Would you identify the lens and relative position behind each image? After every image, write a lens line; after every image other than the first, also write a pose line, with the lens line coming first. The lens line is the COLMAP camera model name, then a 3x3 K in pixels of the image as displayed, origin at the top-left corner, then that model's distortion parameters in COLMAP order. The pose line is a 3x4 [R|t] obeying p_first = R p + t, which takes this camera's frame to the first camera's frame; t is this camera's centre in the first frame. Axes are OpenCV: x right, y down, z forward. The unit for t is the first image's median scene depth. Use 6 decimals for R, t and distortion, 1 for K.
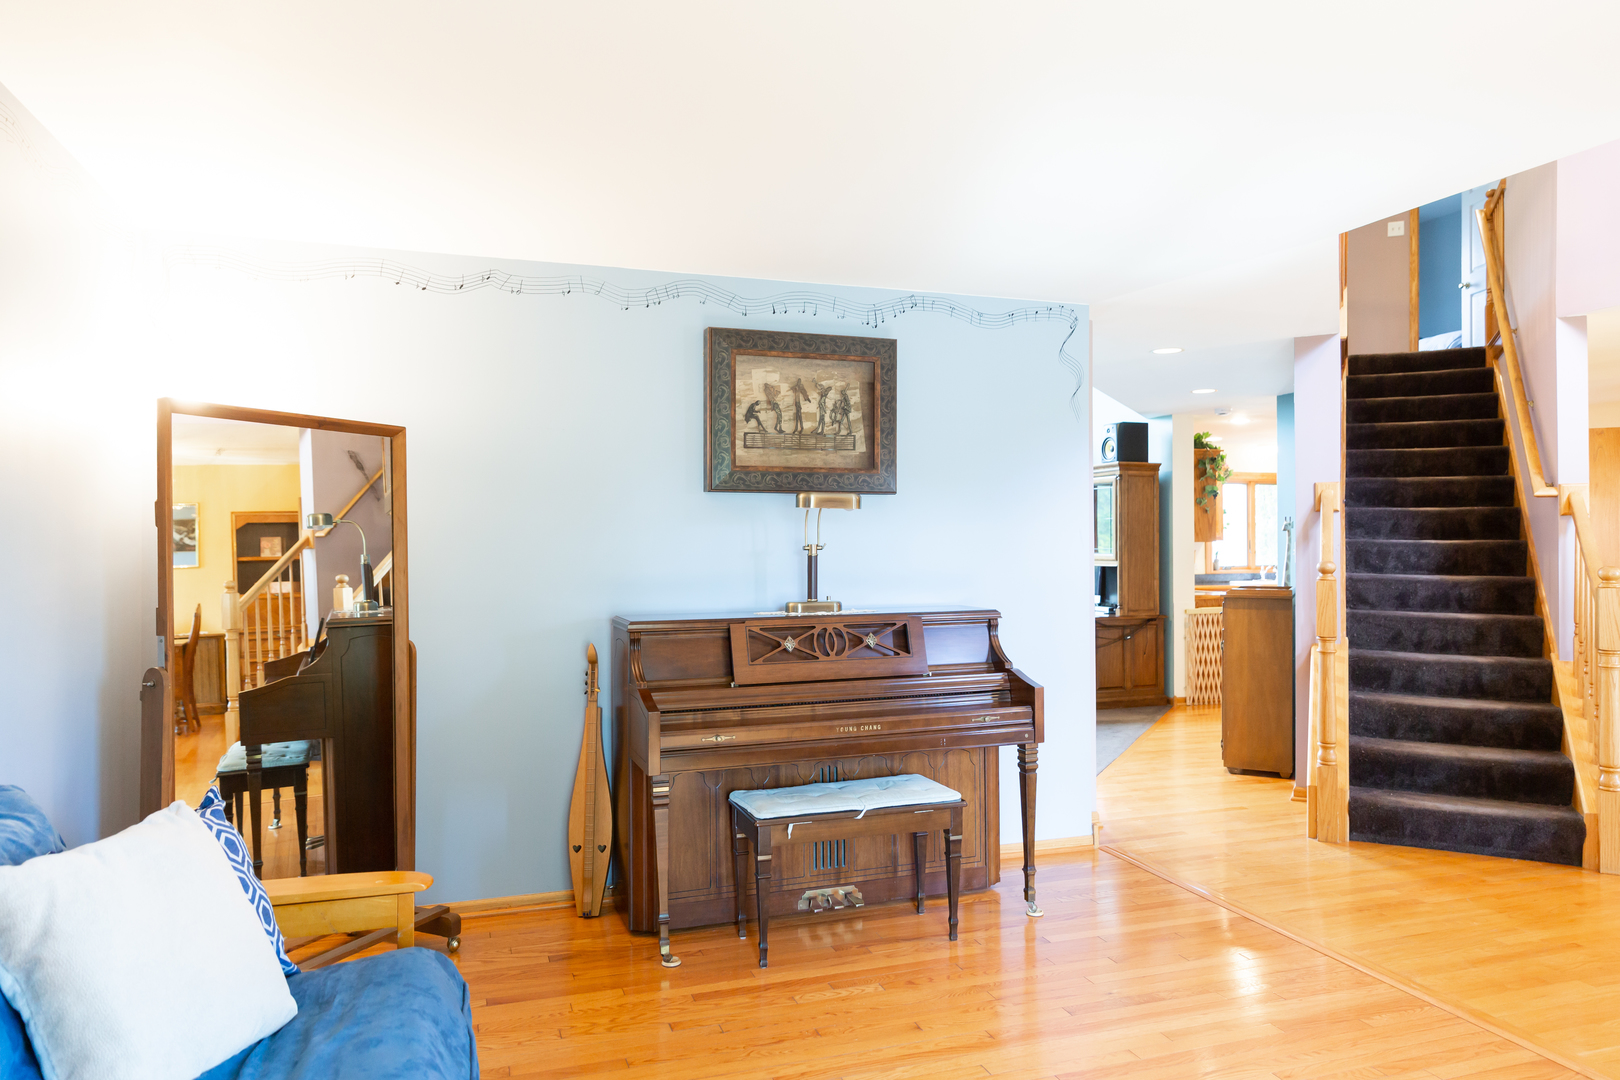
lens RADIAL K [[1084.6, 0, 810.0], [0, 1084.6, 540.0], [0, 0, 1]] dist [0.000368, -0.000762]
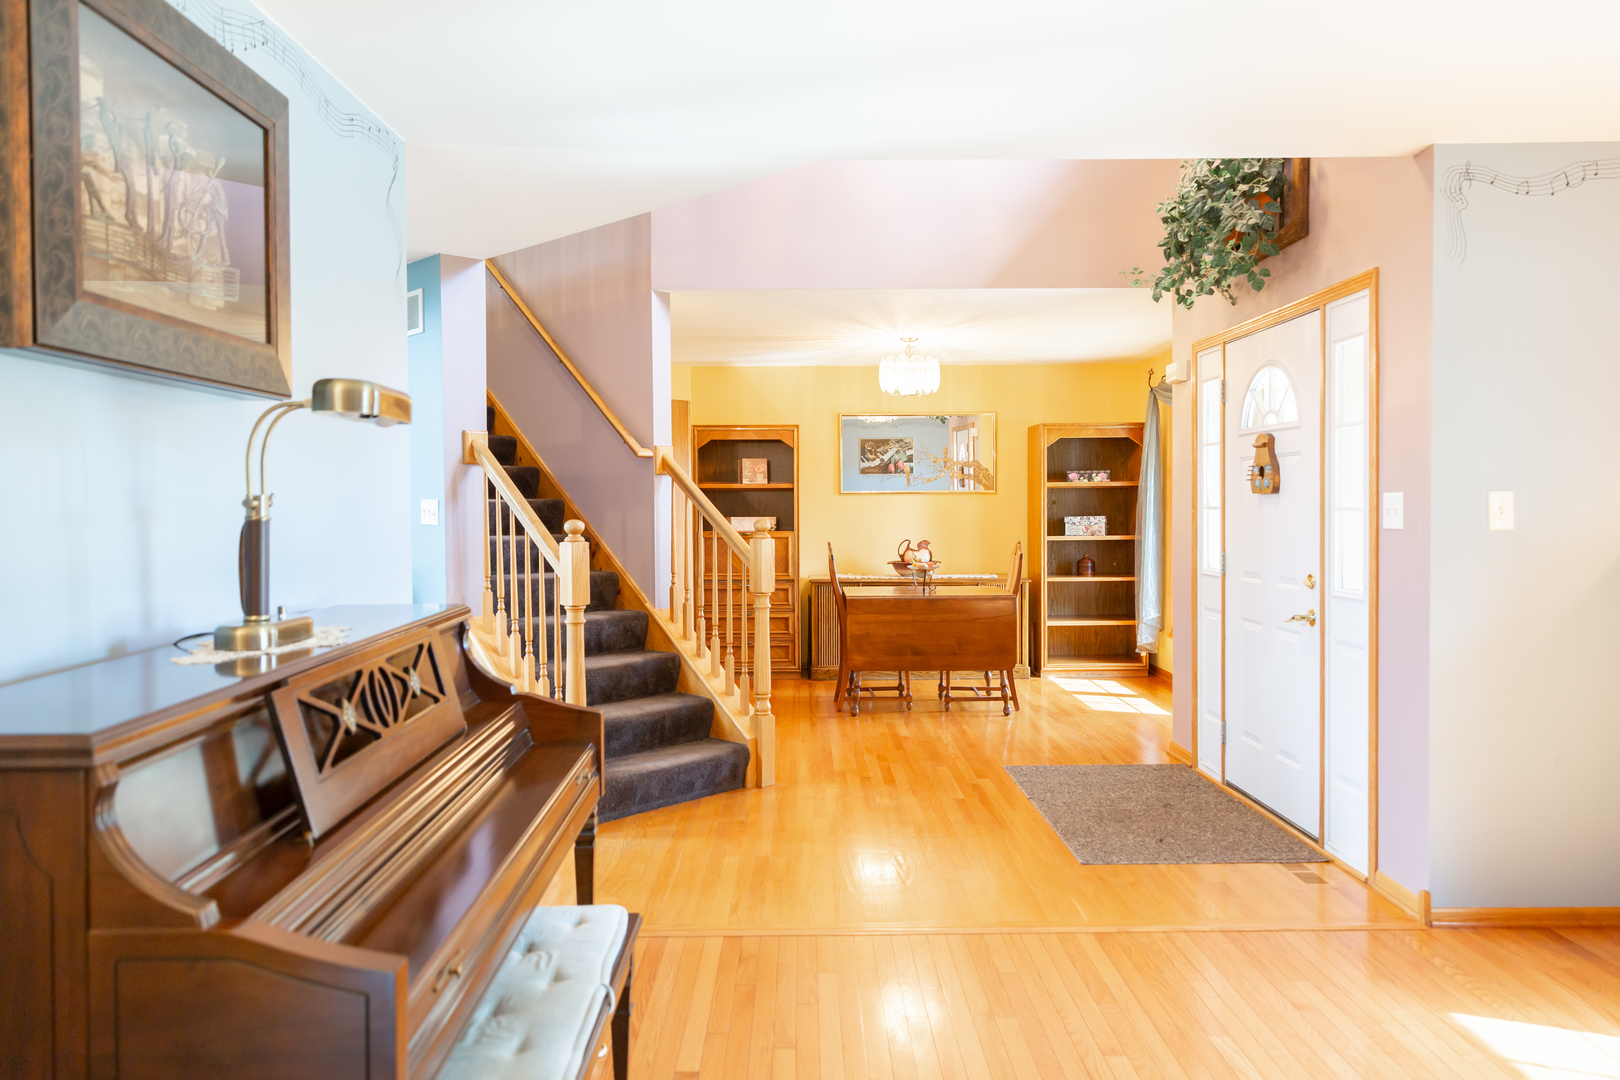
lens RADIAL K [[1084.6, 0, 810.0], [0, 1084.6, 540.0], [0, 0, 1]] dist [0.000368, -0.000762]
pose [[0.326393, -0.035041, 0.944584, -0.304326], [0.012129, 0.999386, 0.032883, 0.009243], [-0.945156, 0.000724, 0.326618, 0.548057]]
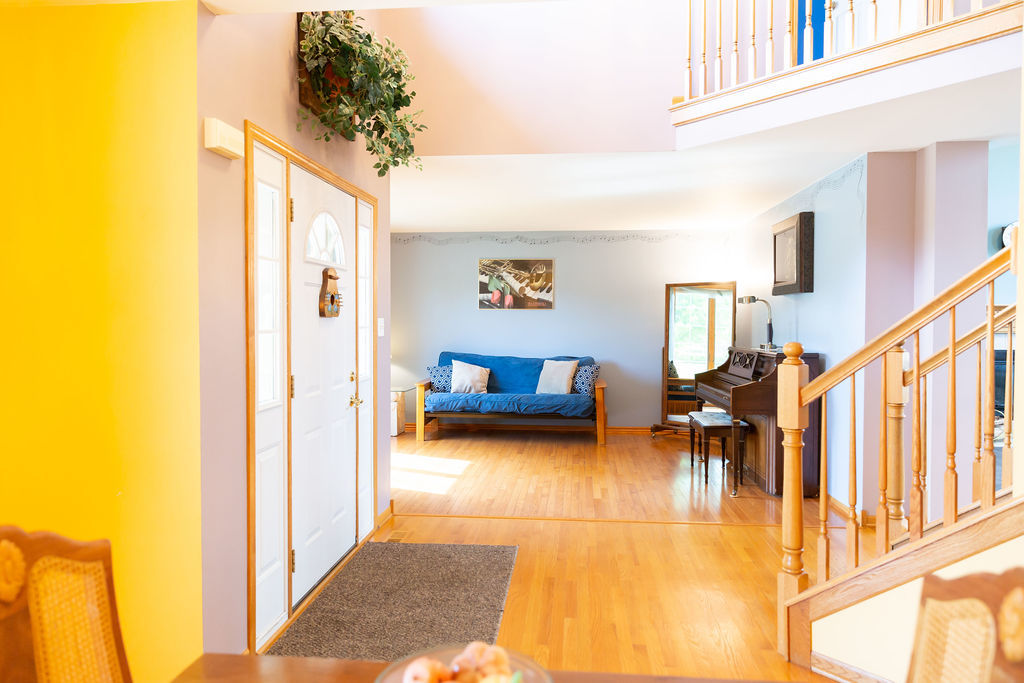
lens RADIAL K [[684.7, 0, 512.0], [0, 684.7, 341.5], [0, 0, 1]] dist [0.008231, 0.003339]
pose [[-0.430002, 0.028382, -0.902381, 1.310481], [-0.004227, 0.999431, 0.033449, 0.005868], [0.902818, 0.018198, -0.429638, 0.977254]]
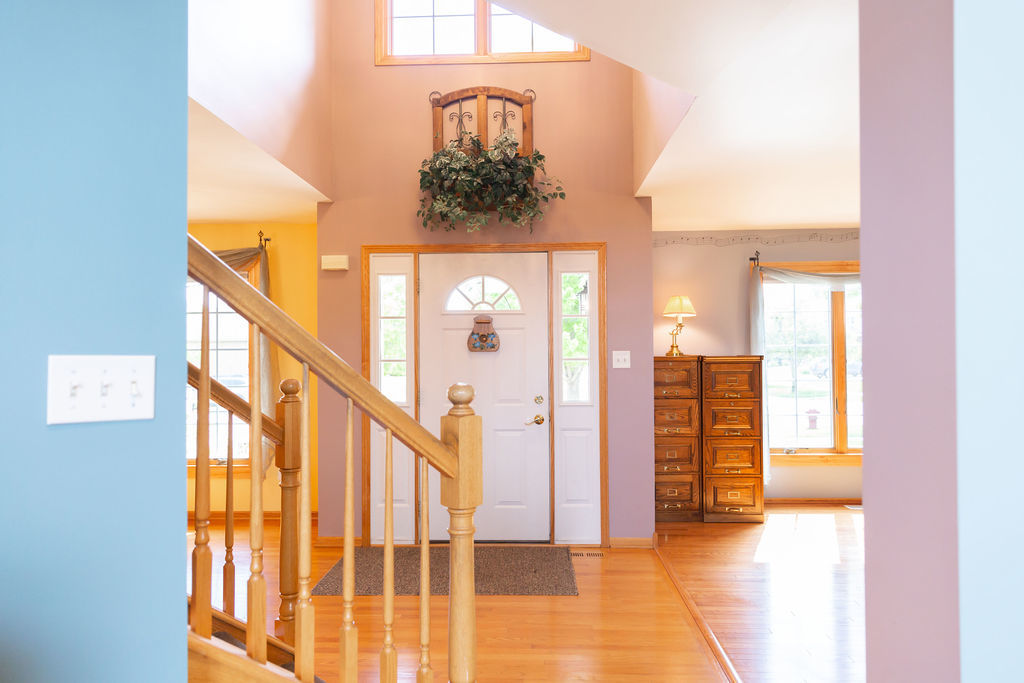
lens RADIAL K [[684.7, 0, 512.0], [0, 684.7, 341.5], [0, 0, 1]] dist [0.008231, 0.003339]
pose [[-0.928568, 0.010563, 0.371013, 0.316577], [0.009650, 0.999944, -0.004316, -0.005174], [-0.371038, -0.000427, -0.928618, 1.396602]]
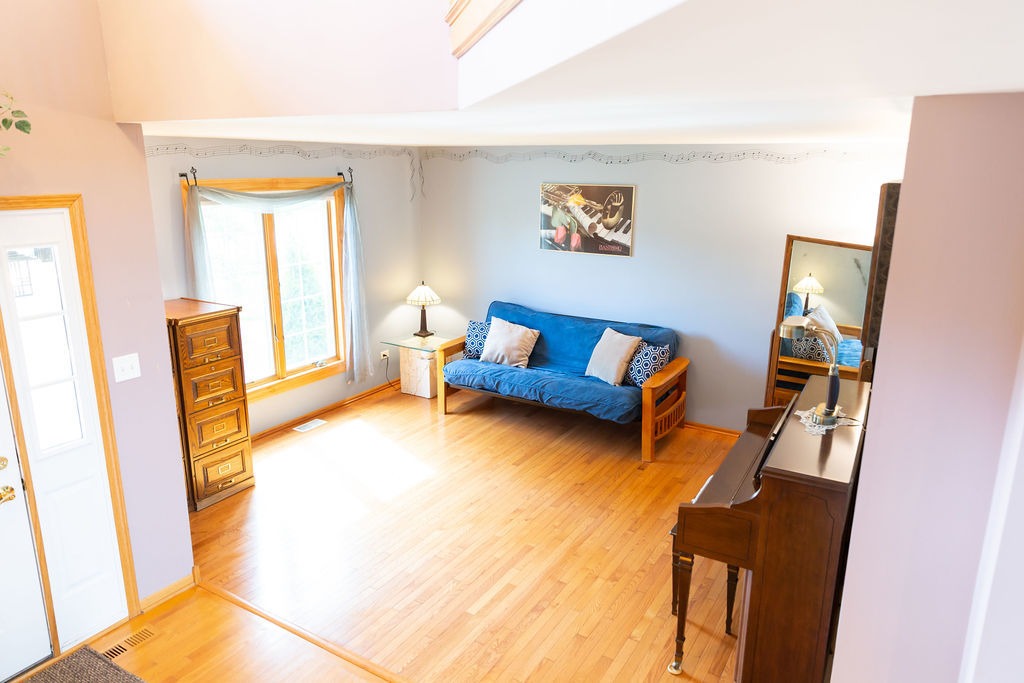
lens RADIAL K [[684.7, 0, 512.0], [0, 684.7, 341.5], [0, 0, 1]] dist [0.008231, 0.003339]
pose [[-0.779321, 0.151506, -0.608034, 0.653027], [-0.009883, 0.967239, 0.253676, -0.186173], [0.626548, 0.203704, -0.752292, 1.168781]]
